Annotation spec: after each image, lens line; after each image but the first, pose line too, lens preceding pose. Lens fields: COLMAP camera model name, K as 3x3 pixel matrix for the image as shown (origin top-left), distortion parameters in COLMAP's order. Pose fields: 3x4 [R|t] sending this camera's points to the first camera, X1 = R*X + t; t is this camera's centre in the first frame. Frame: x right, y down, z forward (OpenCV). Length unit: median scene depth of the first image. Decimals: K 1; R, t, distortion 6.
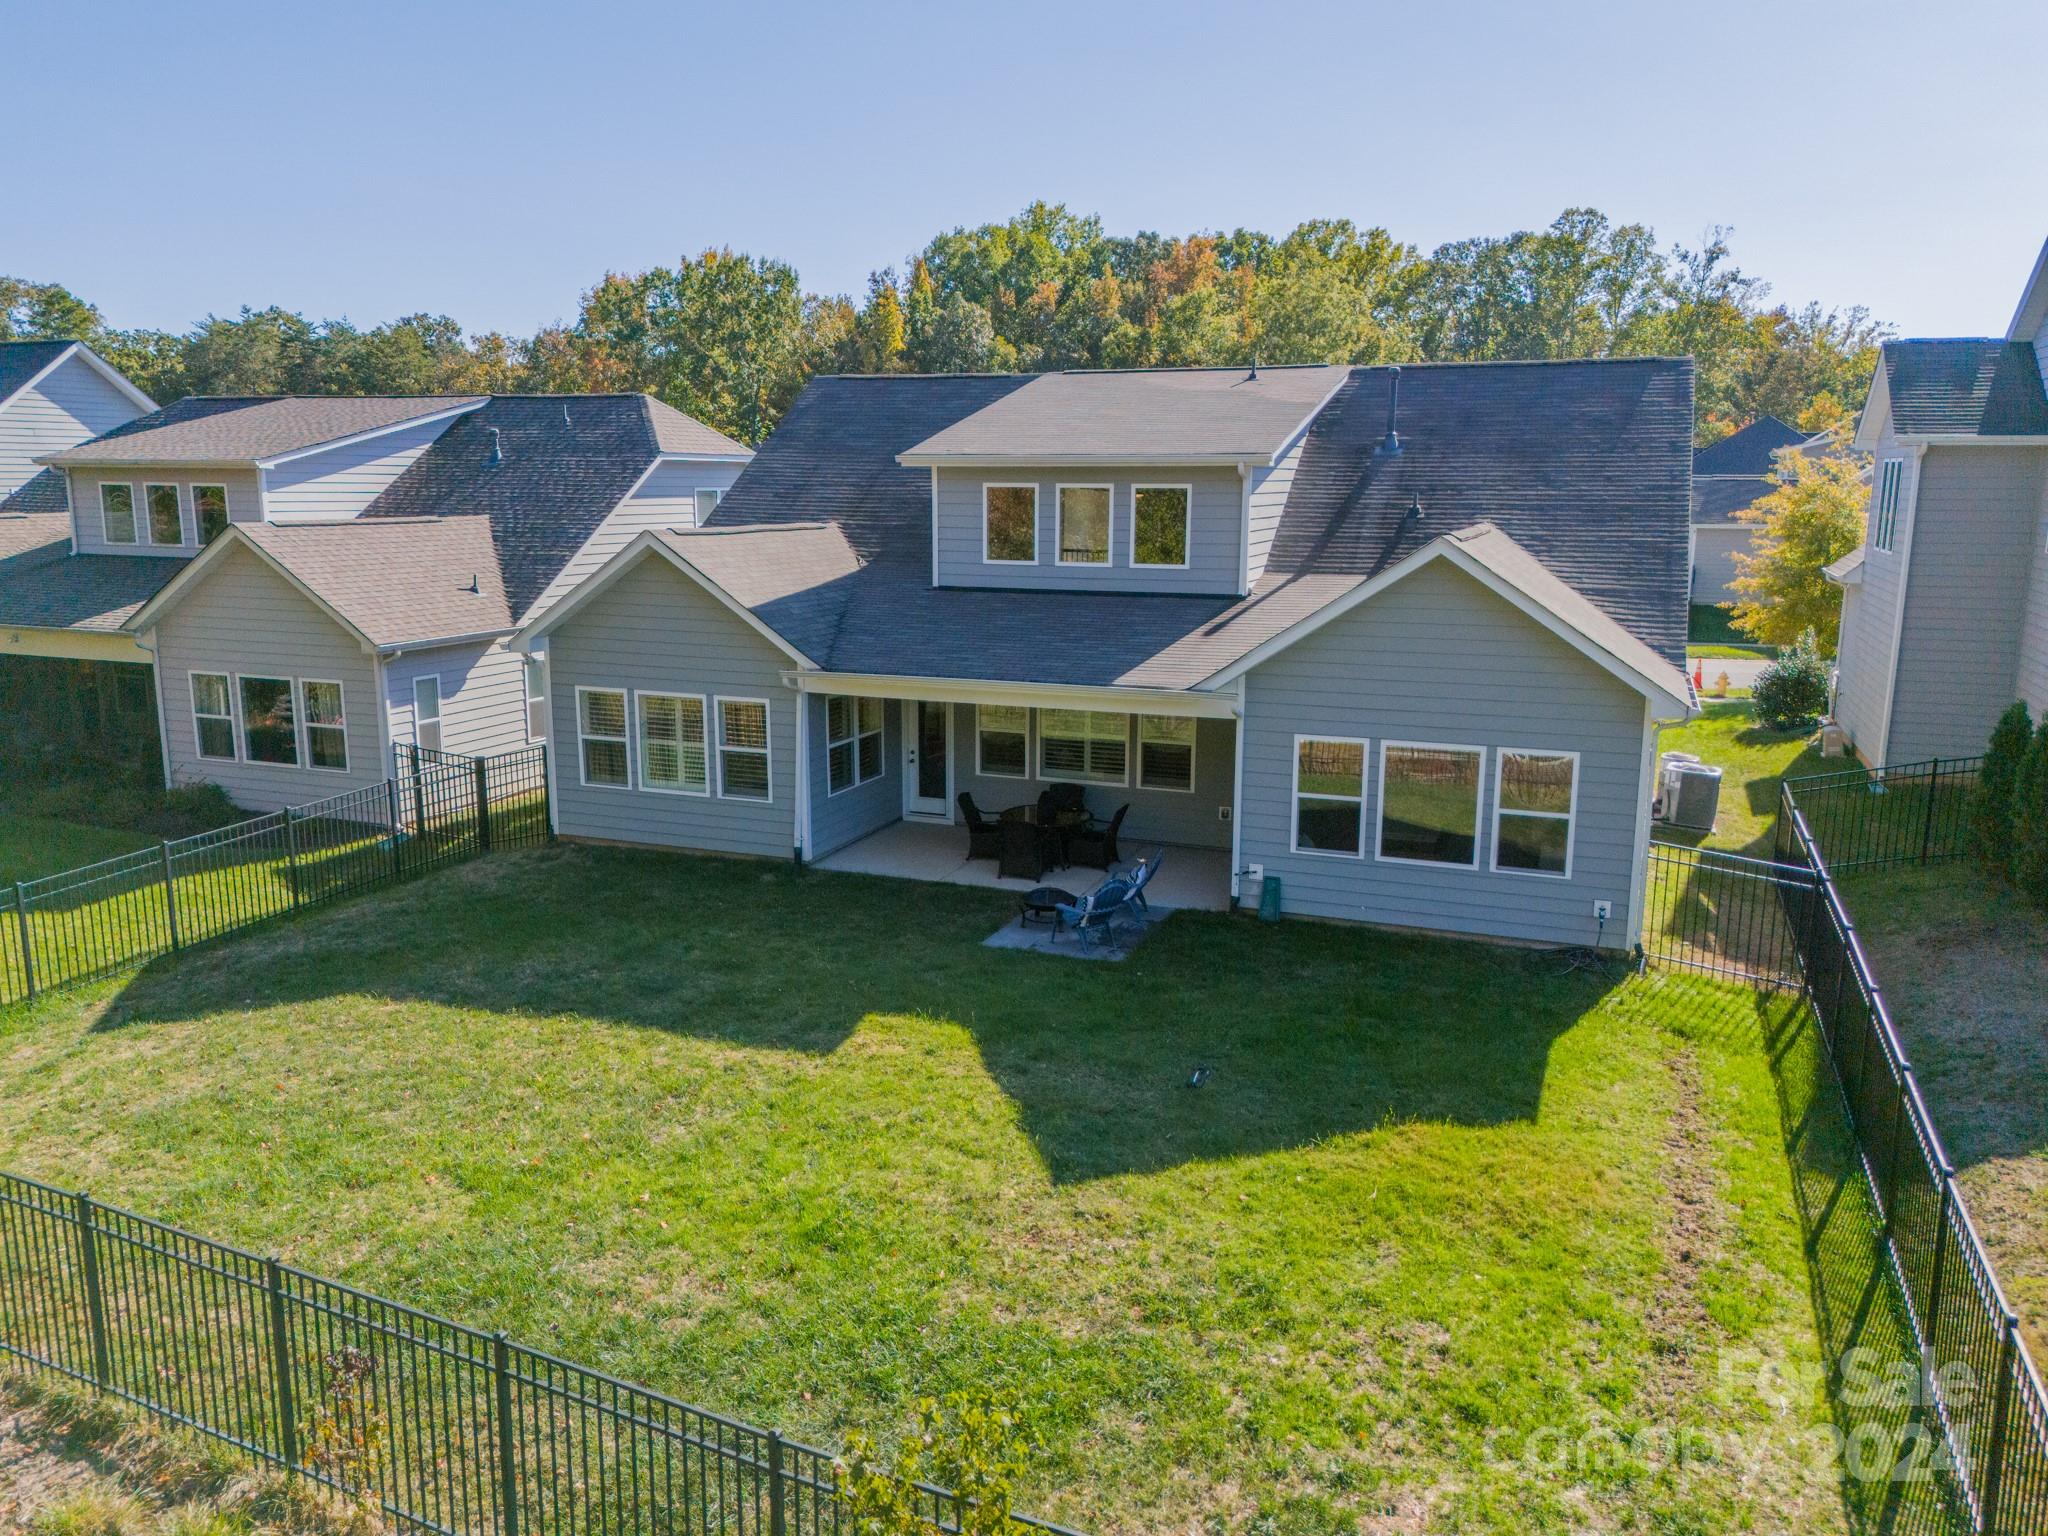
lens RADIAL K [[1525.5, 0, 1023.0], [0, 1525.5, 772.5], [0, 0, 1]] dist [0.035238, -0.013991]
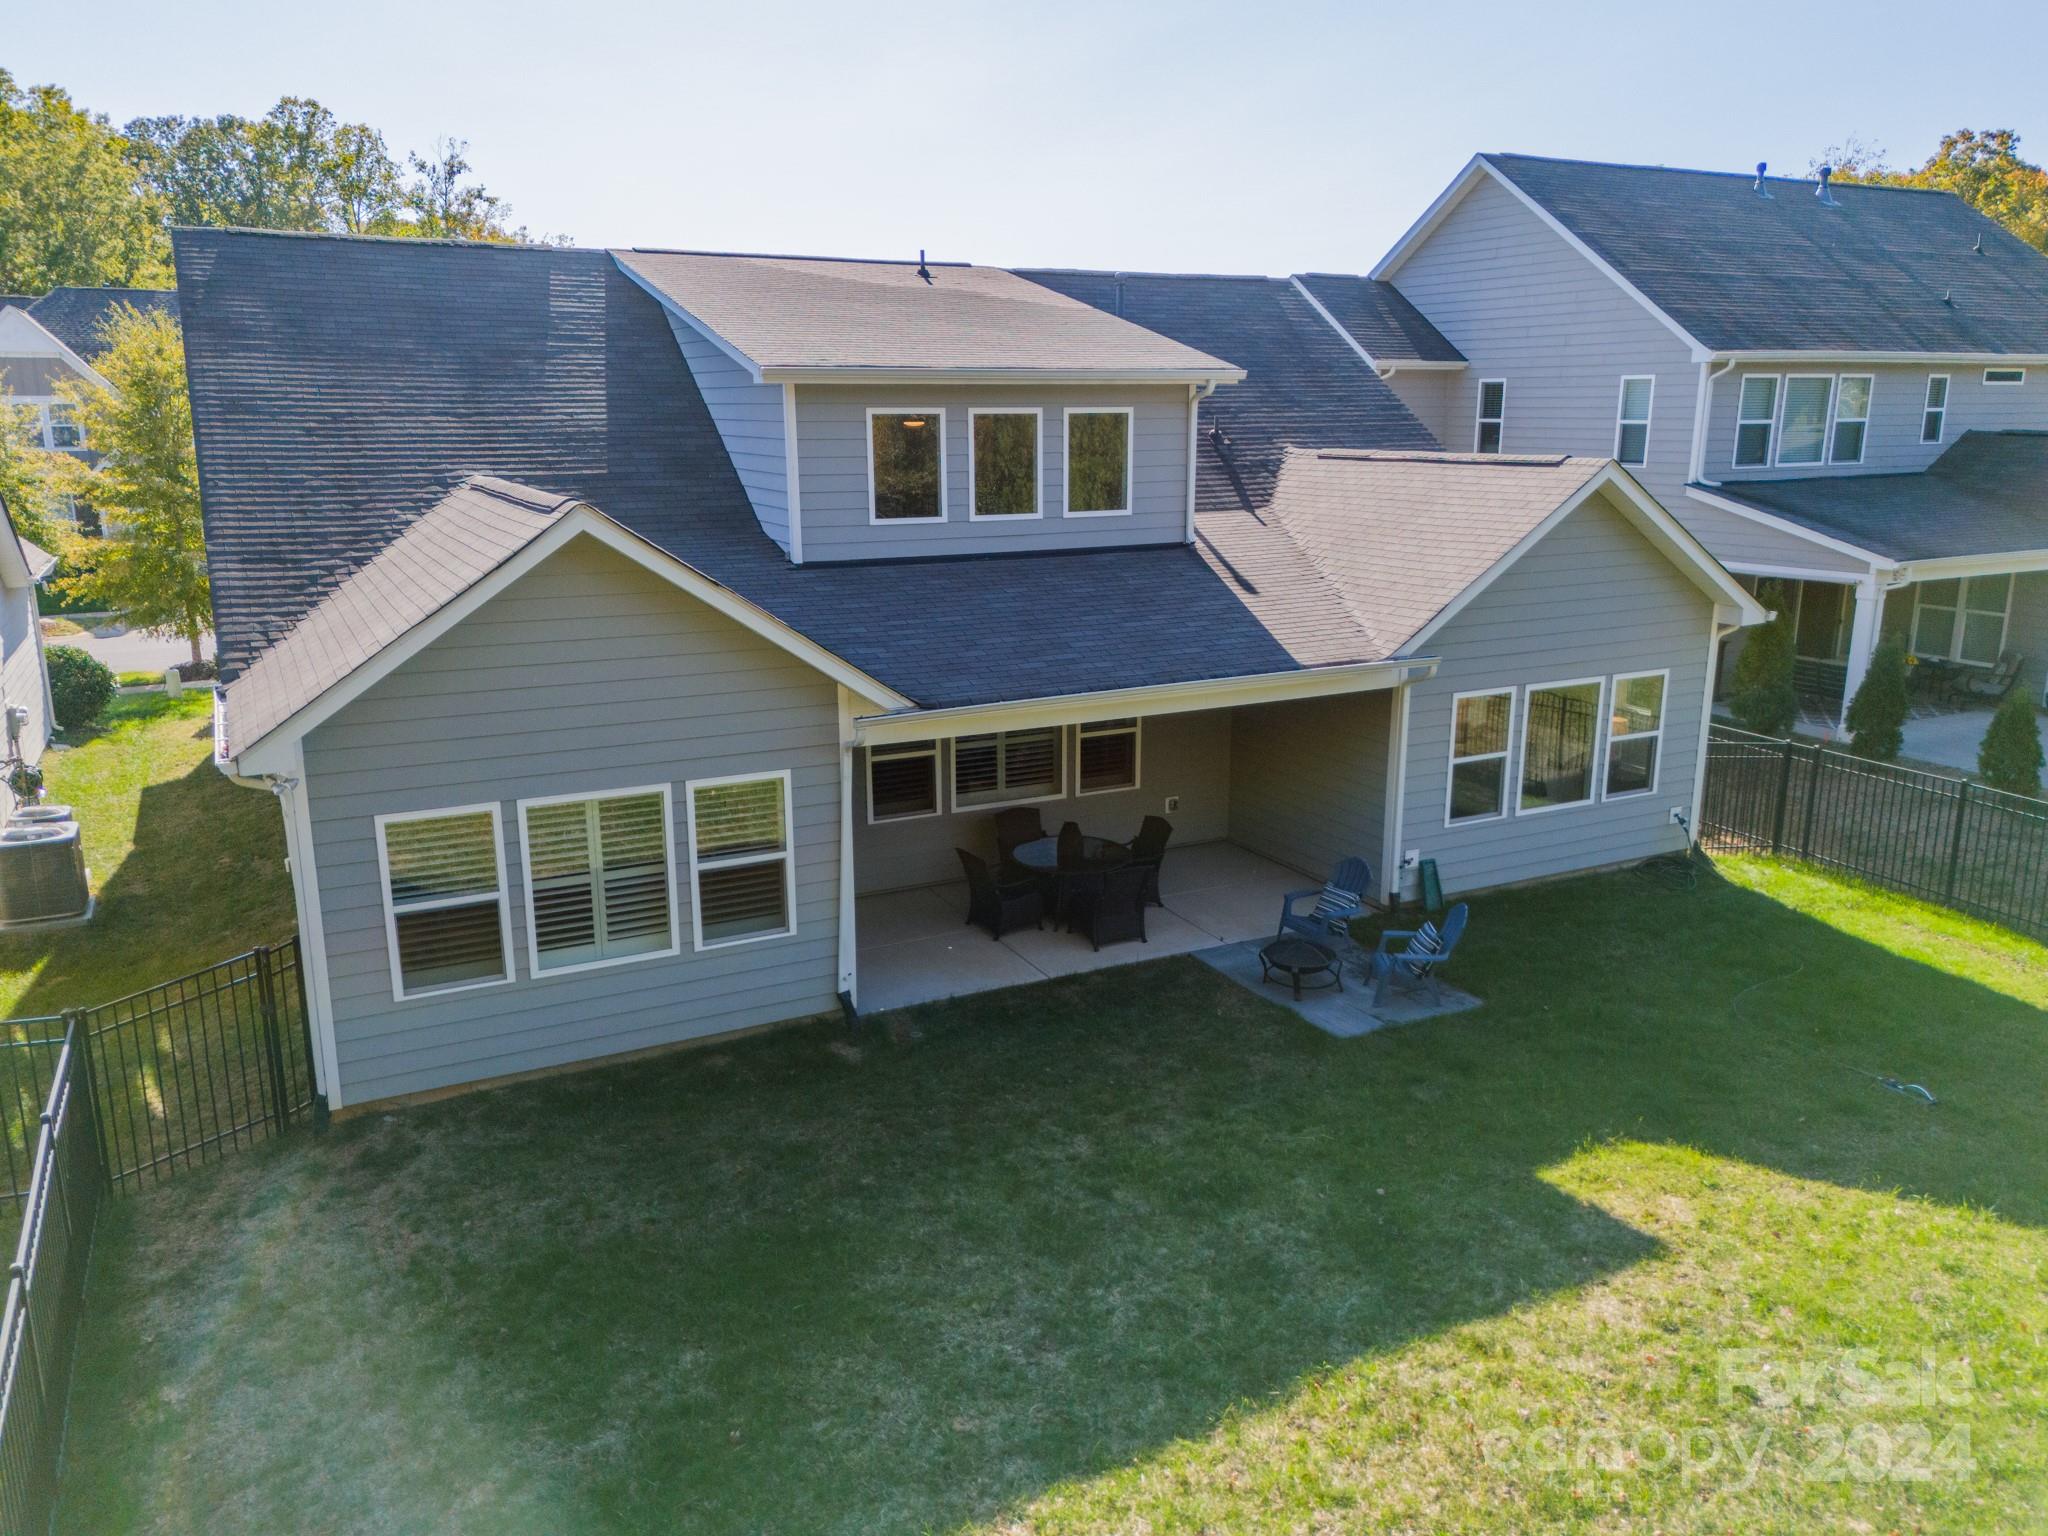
lens RADIAL K [[1525.5, 0, 1020.4], [0, 1525.5, 761.1], [0, 0, 1]] dist [0.035238, -0.013991]
pose [[0.658893, -0.180256, 0.730320, -0.545104], [0.149300, 0.982888, 0.107896, -0.102510], [-0.737271, 0.037945, 0.674530, 0.514580]]
